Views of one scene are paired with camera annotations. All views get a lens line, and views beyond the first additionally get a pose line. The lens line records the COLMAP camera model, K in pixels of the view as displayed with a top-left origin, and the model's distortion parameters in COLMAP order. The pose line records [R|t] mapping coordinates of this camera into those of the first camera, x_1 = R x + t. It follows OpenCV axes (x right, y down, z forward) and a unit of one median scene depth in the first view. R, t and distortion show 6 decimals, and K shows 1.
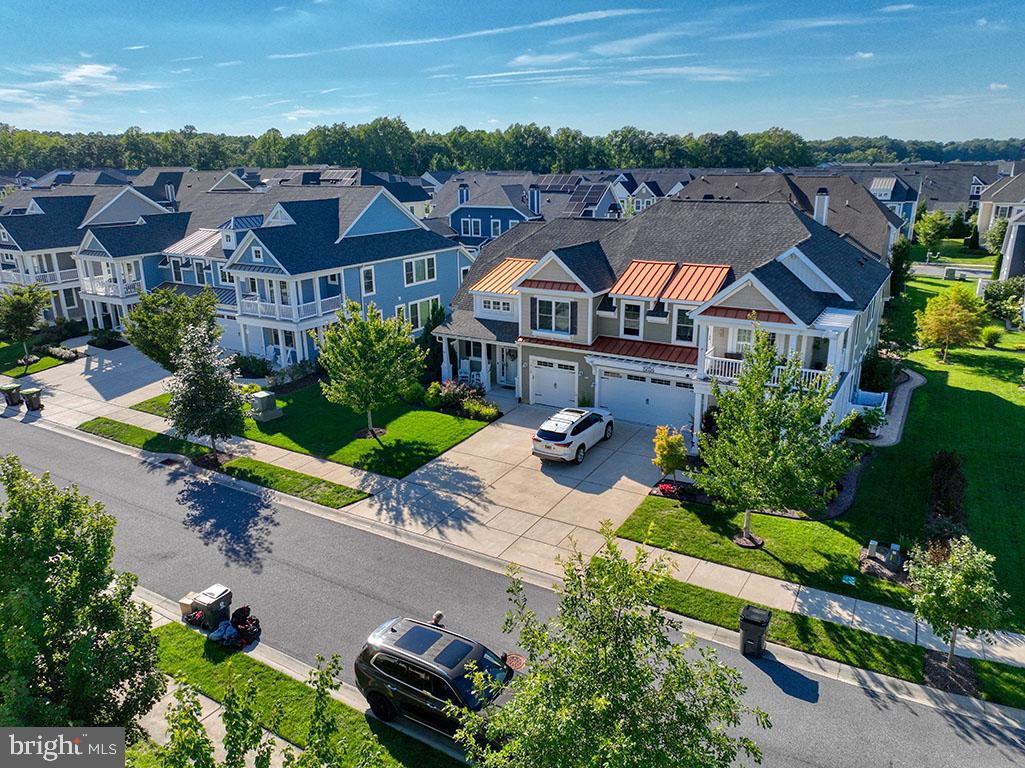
lens RADIAL K [[721.5, 0, 514.1], [0, 721.5, 390.5], [0, 0, 1]] dist [-0.001669, 0.015833]
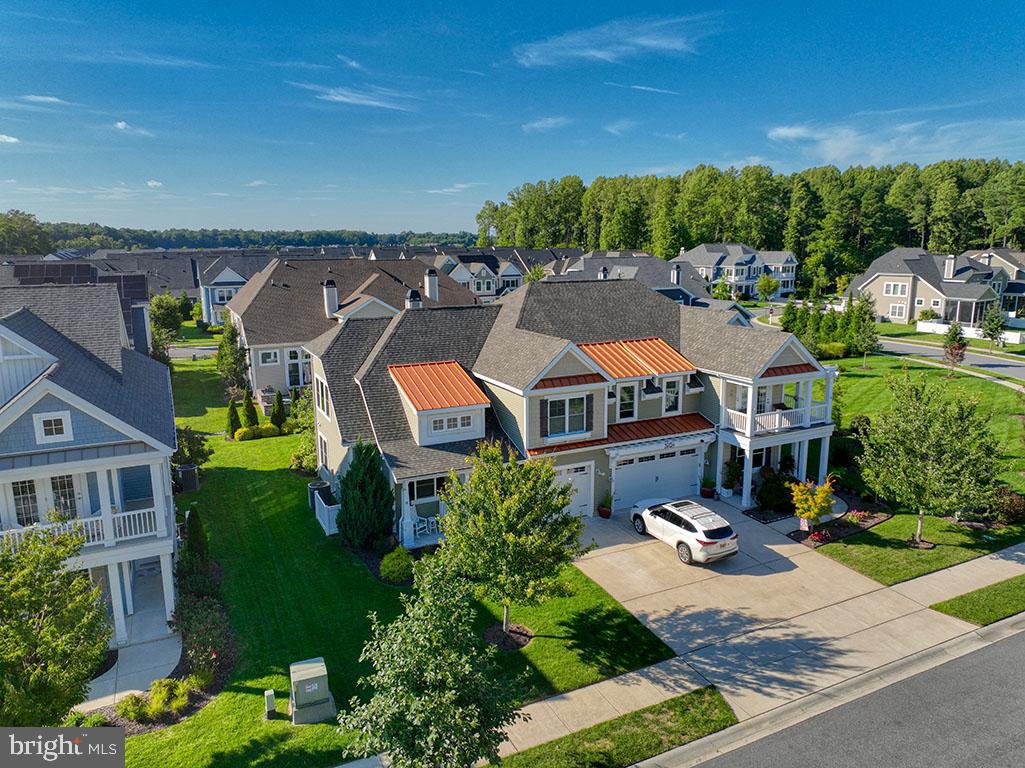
lens RADIAL K [[721.5, 0, 516.5], [0, 721.5, 381.3], [0, 0, 1]] dist [-0.001669, 0.015833]
pose [[0.536438, -0.155604, 0.829471, -0.691915], [0.257726, 0.966108, 0.014559, -0.171662], [-0.803624, 0.205967, 0.558360, 0.556066]]
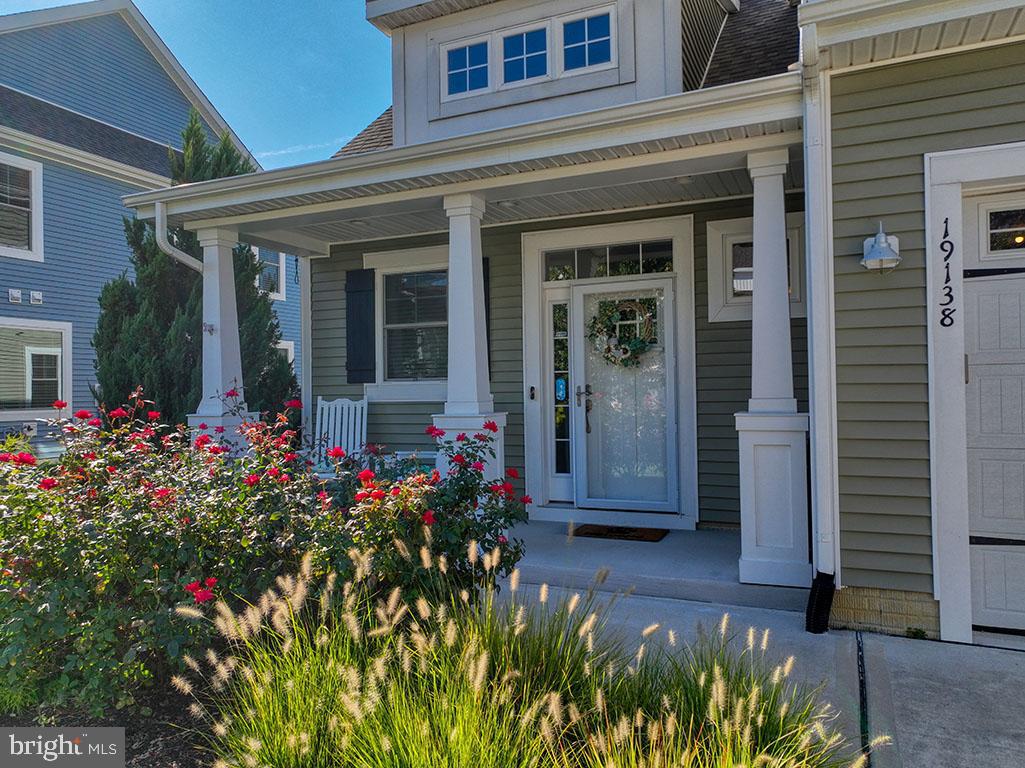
lens RADIAL K [[721.5, 0, 516.1], [0, 721.5, 382.6], [0, 0, 1]] dist [-0.001669, 0.015833]
pose [[0.991511, -0.002730, 0.129996, -0.055402], [0.043774, 0.948427, -0.313957, 0.015004], [-0.122434, 0.316982, 0.940496, 0.952380]]
